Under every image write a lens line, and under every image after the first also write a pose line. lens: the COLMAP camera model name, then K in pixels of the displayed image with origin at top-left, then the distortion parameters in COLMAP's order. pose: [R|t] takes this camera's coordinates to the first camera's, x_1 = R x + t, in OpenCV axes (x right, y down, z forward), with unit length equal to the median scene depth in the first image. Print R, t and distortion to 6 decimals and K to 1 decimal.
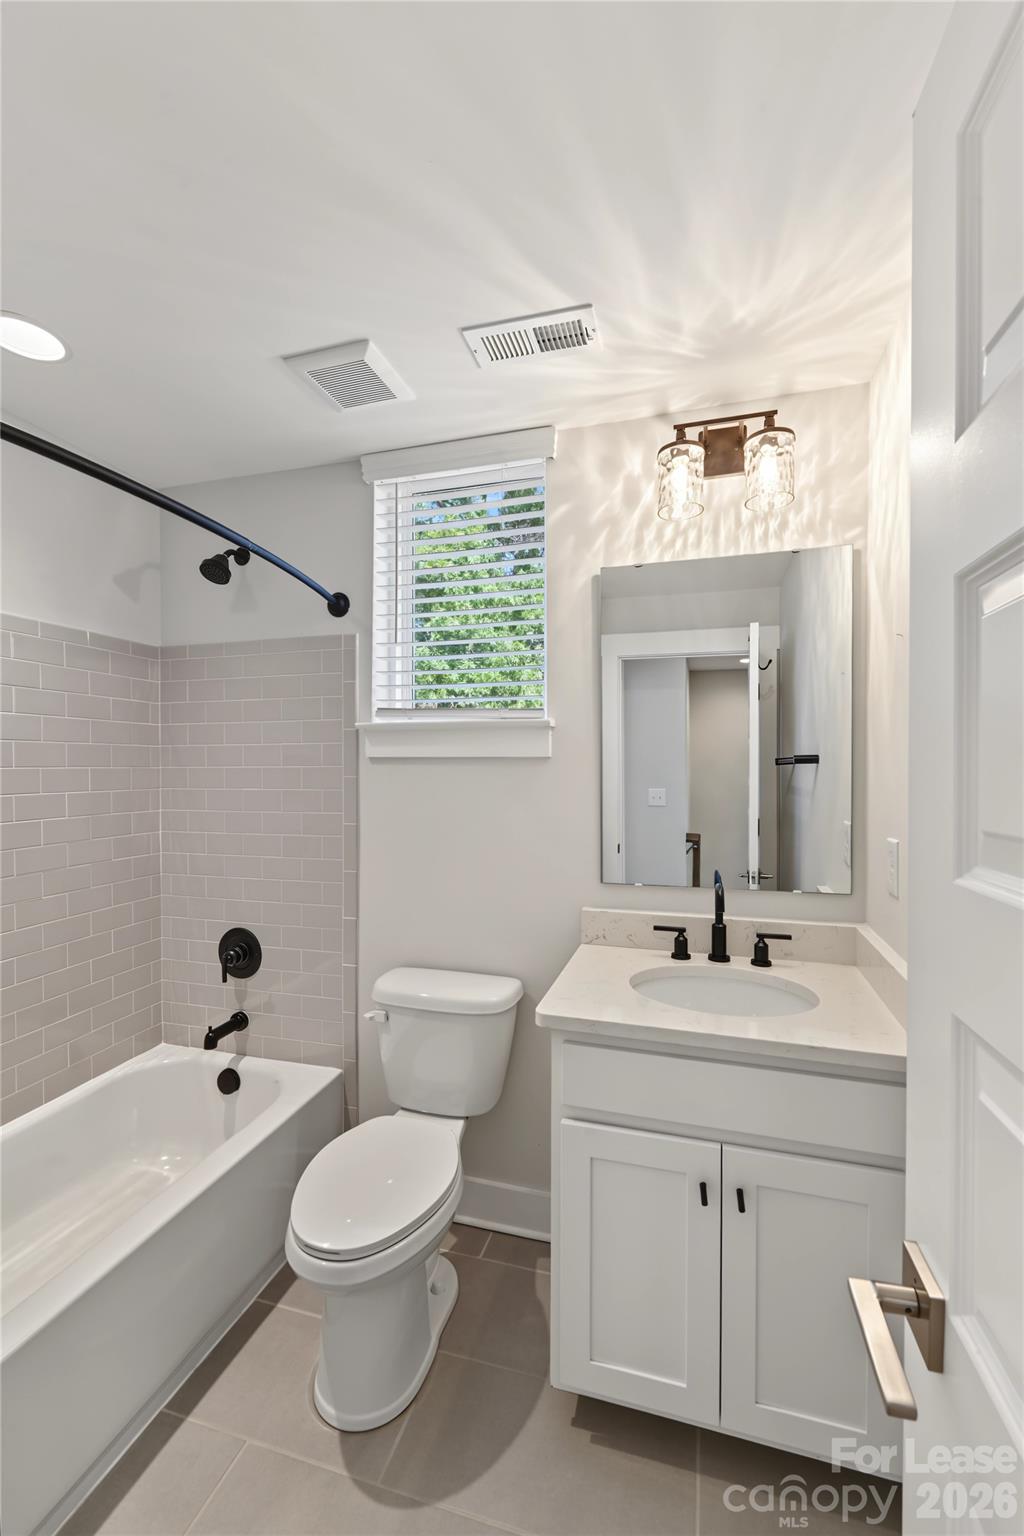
lens RADIAL K [[630.3, 0, 510.3], [0, 630.3, 780.9], [0, 0, 1]] dist [0.004860, -0.000291]
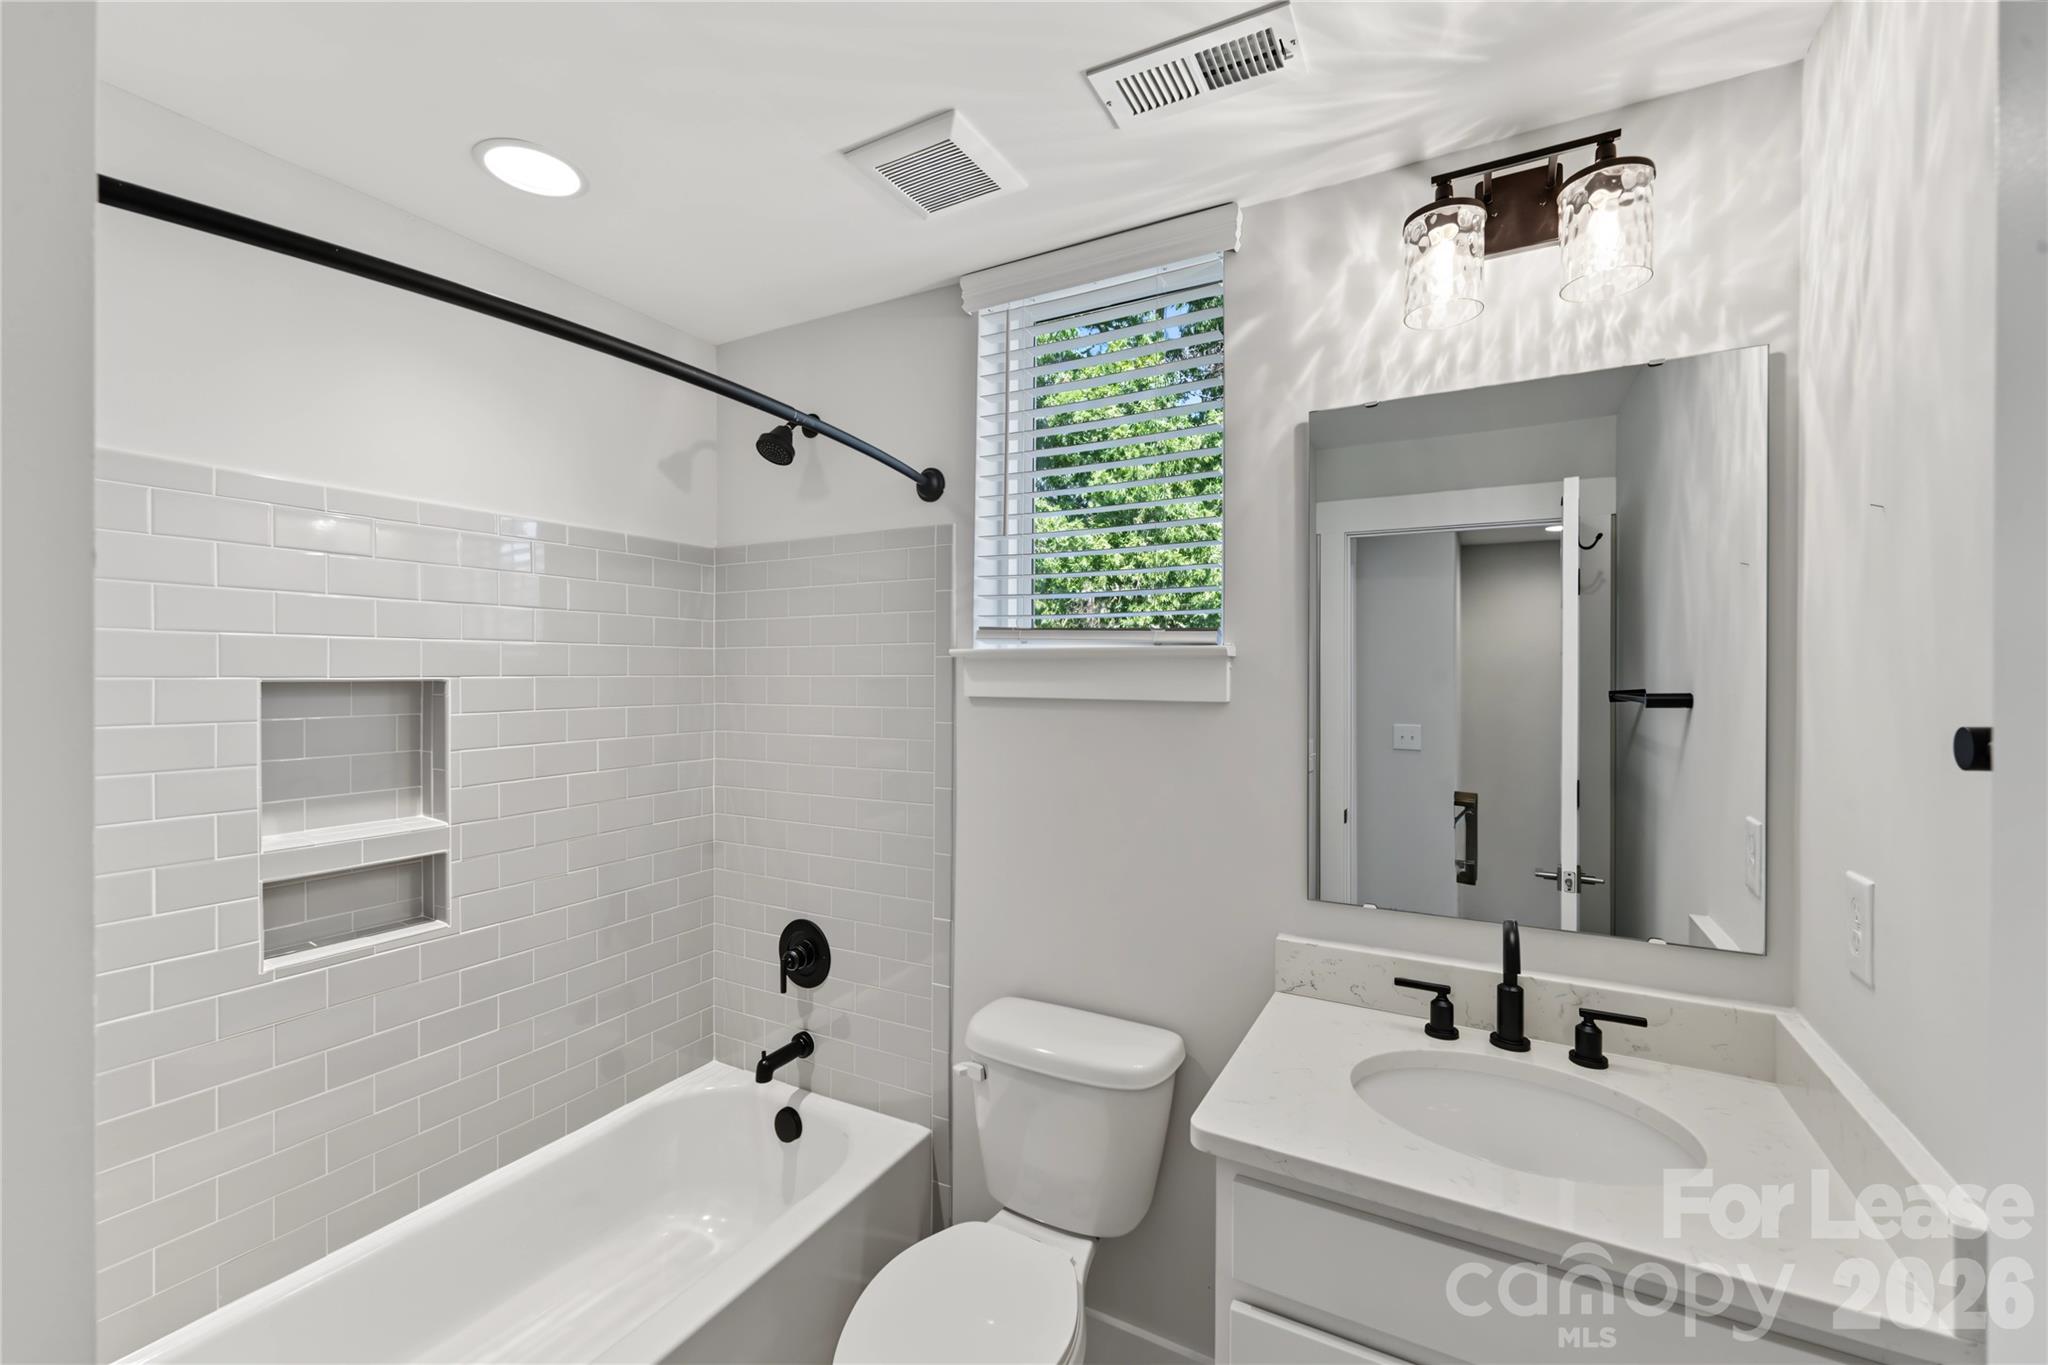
lens RADIAL K [[824.7, 0, 1019.2], [0, 824.7, 684.7], [0, 0, 1]] dist [0.001618, -0.000653]
pose [[0.976840, 0.004938, -0.213913, 0.033497], [-0.006368, 0.999962, -0.005996, -0.048923], [0.213875, 0.007219, 0.976834, 0.107344]]
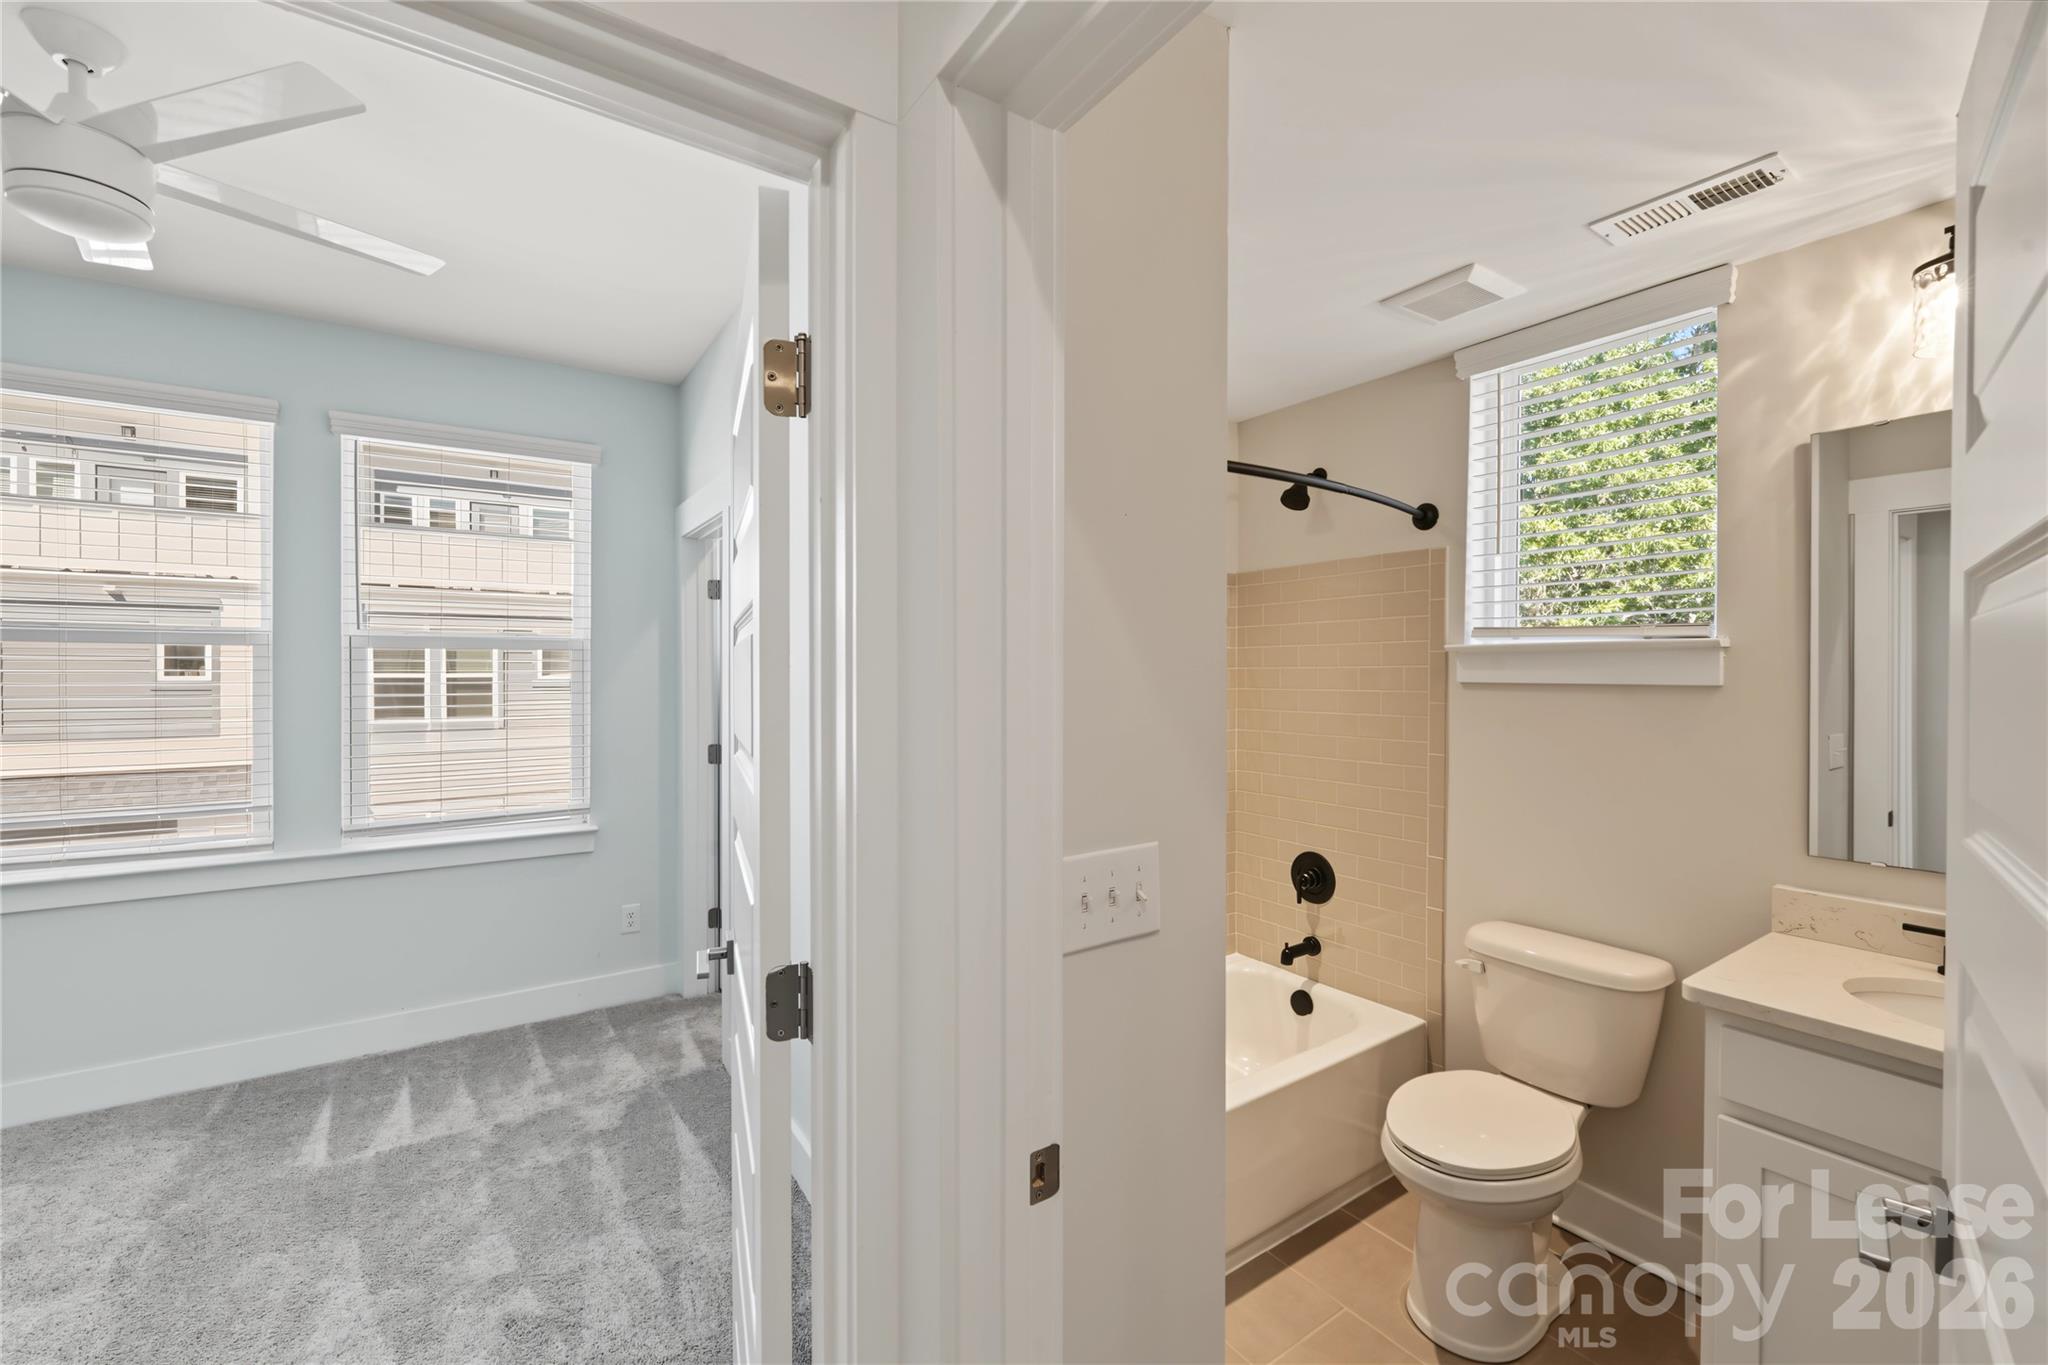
lens RADIAL K [[824.7, 0, 1019.2], [0, 824.7, 684.7], [0, 0, 1]] dist [0.001618, -0.000653]
pose [[0.776243, 0.007834, -0.630385, 0.032510], [-0.009872, 0.999951, 0.000271, -0.030175], [0.630356, 0.006013, 0.776283, -0.343727]]
